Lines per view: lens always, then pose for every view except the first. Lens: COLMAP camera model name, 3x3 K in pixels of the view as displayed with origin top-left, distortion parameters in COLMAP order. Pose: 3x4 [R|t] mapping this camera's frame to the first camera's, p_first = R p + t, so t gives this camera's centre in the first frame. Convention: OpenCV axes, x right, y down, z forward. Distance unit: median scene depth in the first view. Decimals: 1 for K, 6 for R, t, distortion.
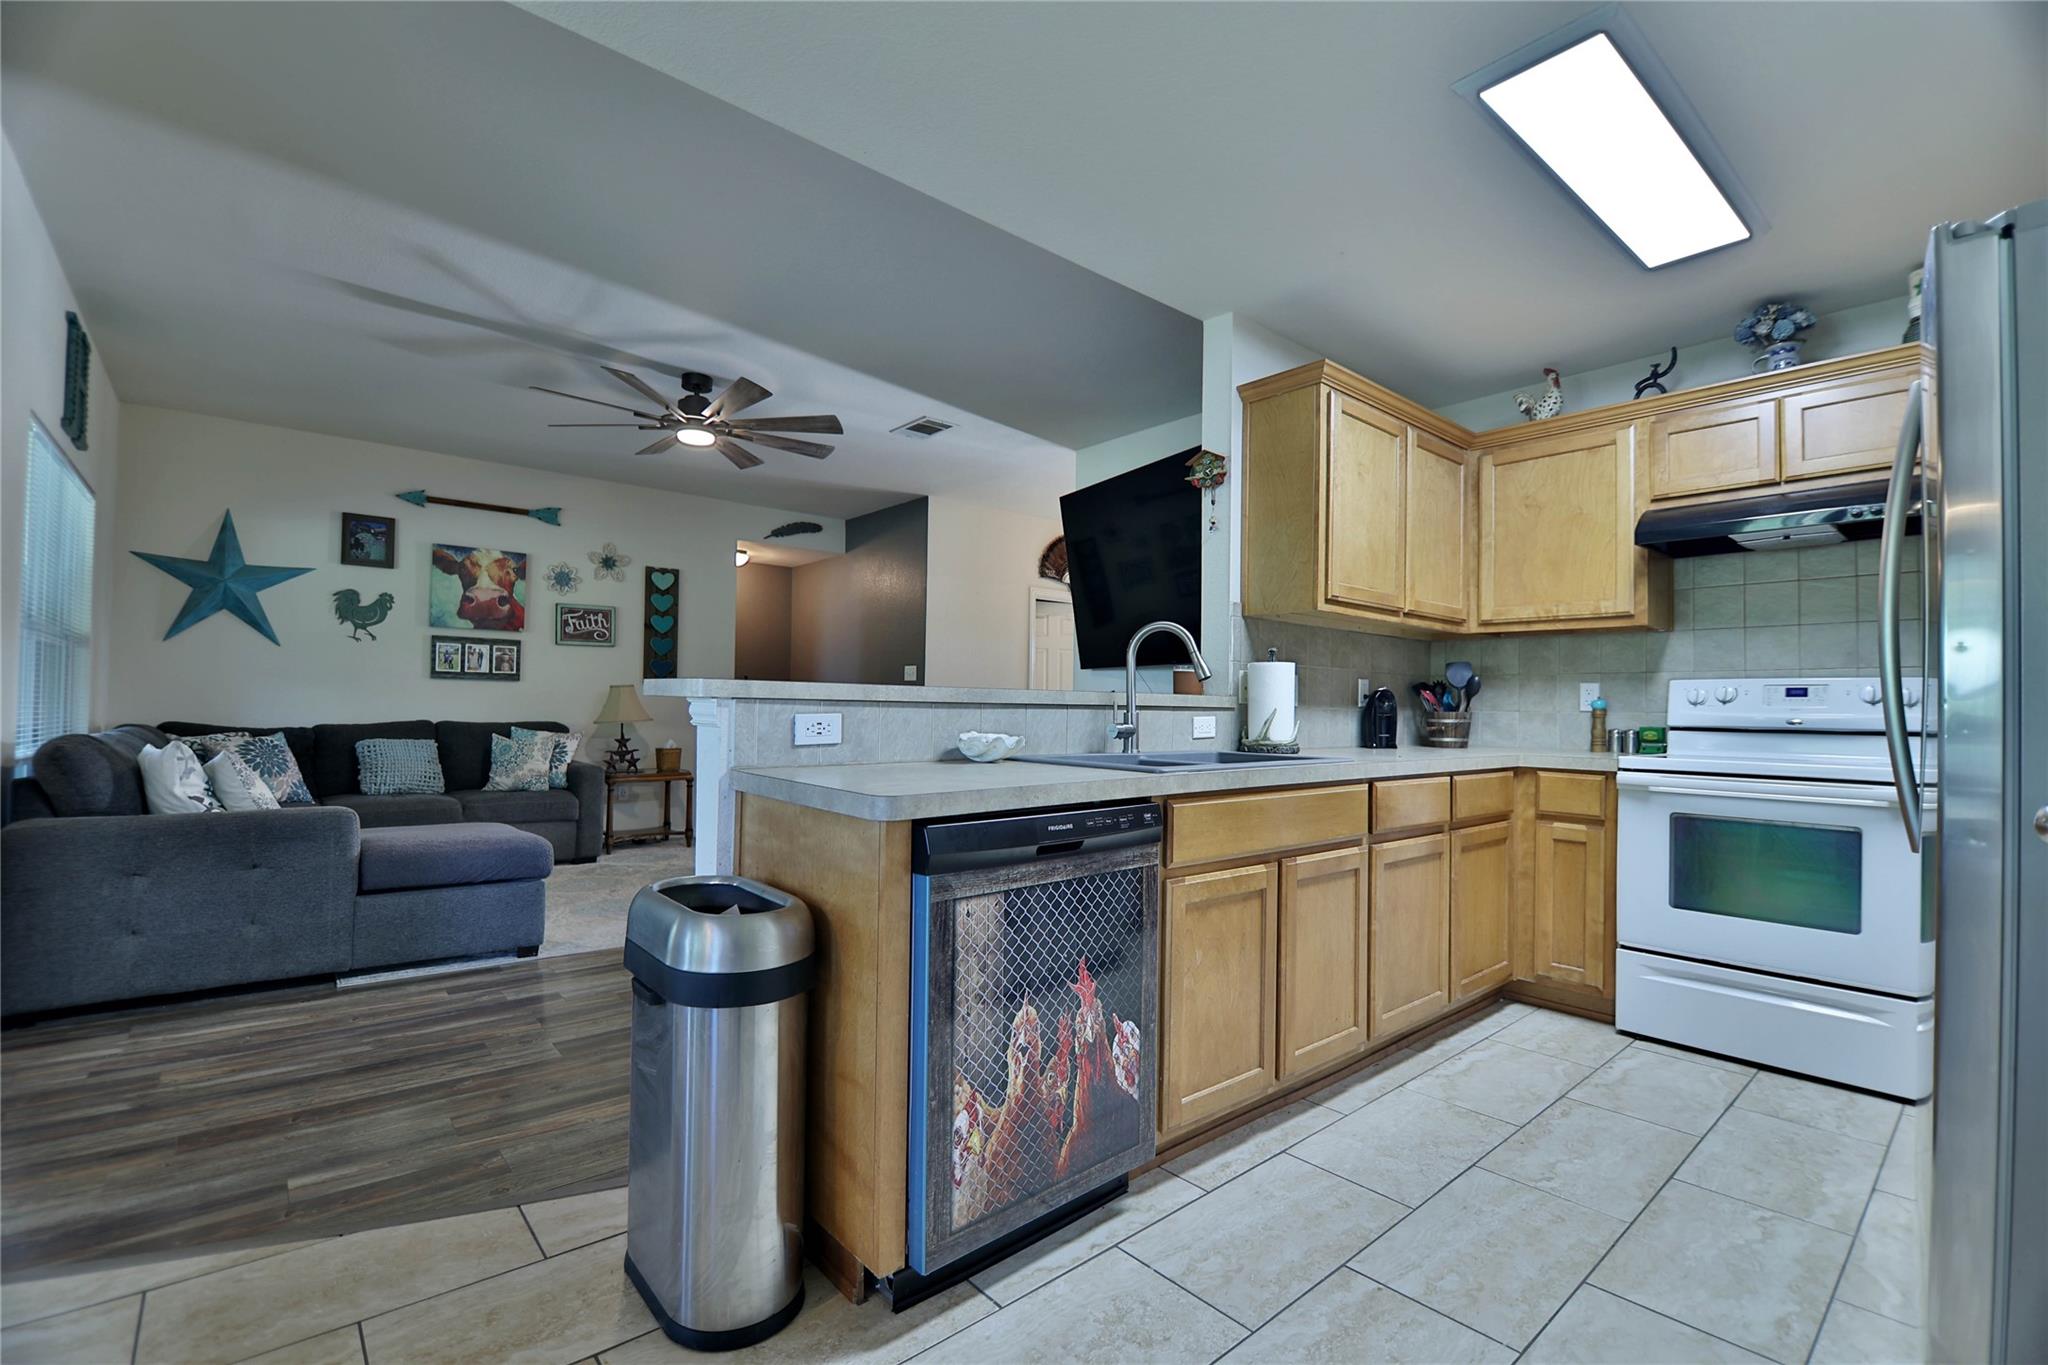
lens RADIAL K [[906.9, 0, 1071.7], [0, 906.9, 698.8], [0, 0, 1]] dist [-0.011076, -0.002754]
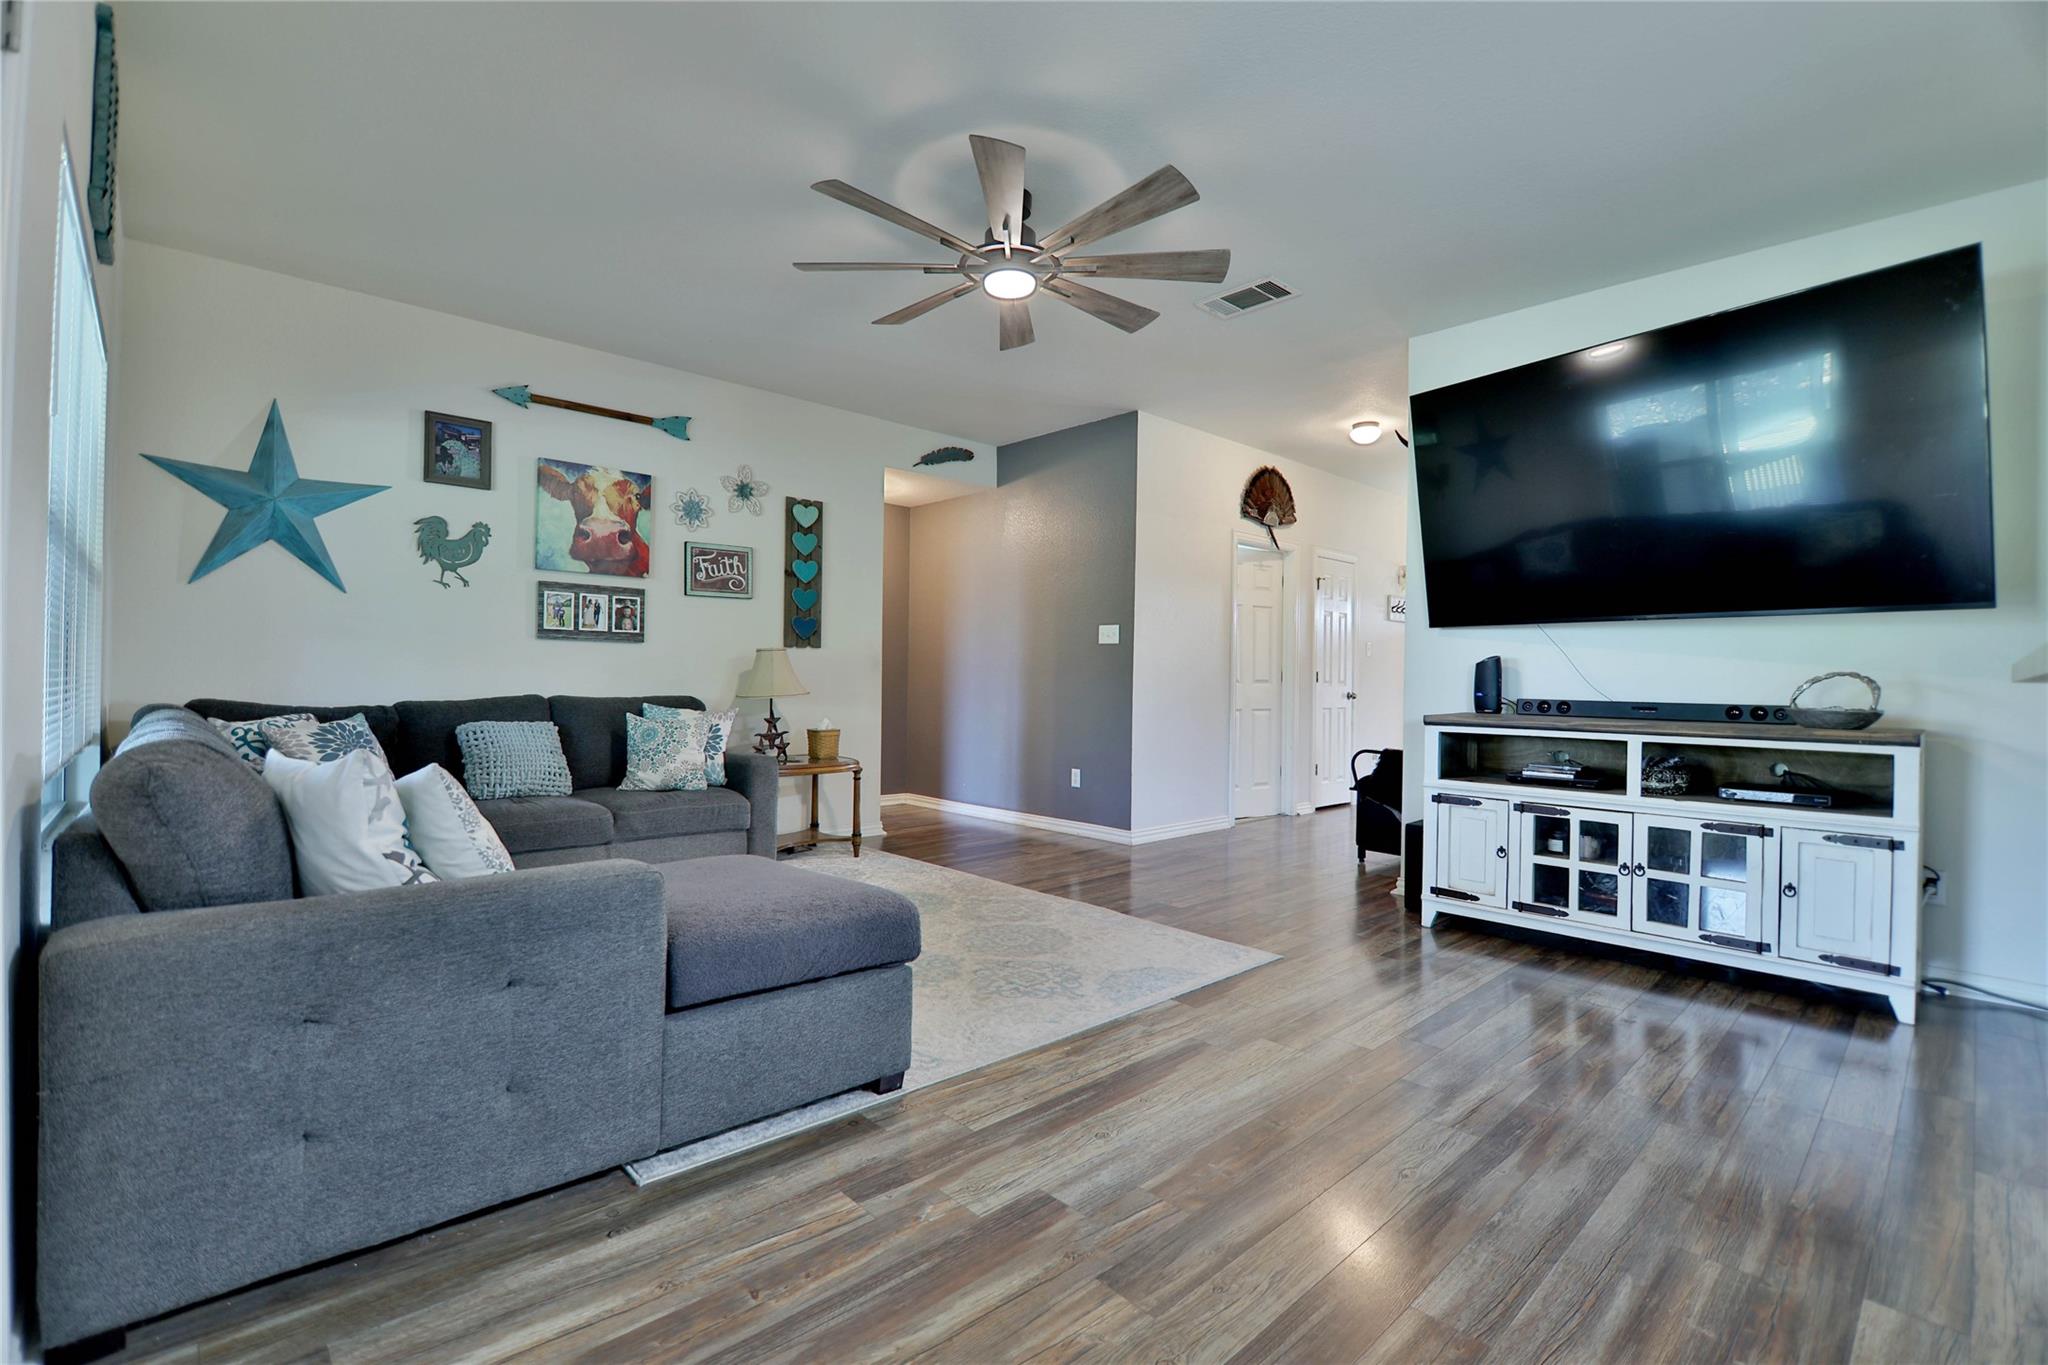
lens RADIAL K [[906.9, 0, 1027.4], [0, 906.9, 679.1], [0, 0, 1]] dist [-0.011076, -0.002754]
pose [[0.999702, 0.000138, 0.024426, -0.335991], [-0.000511, 0.999883, 0.015271, -0.000960], [-0.024421, -0.015279, 0.999585, 0.250302]]
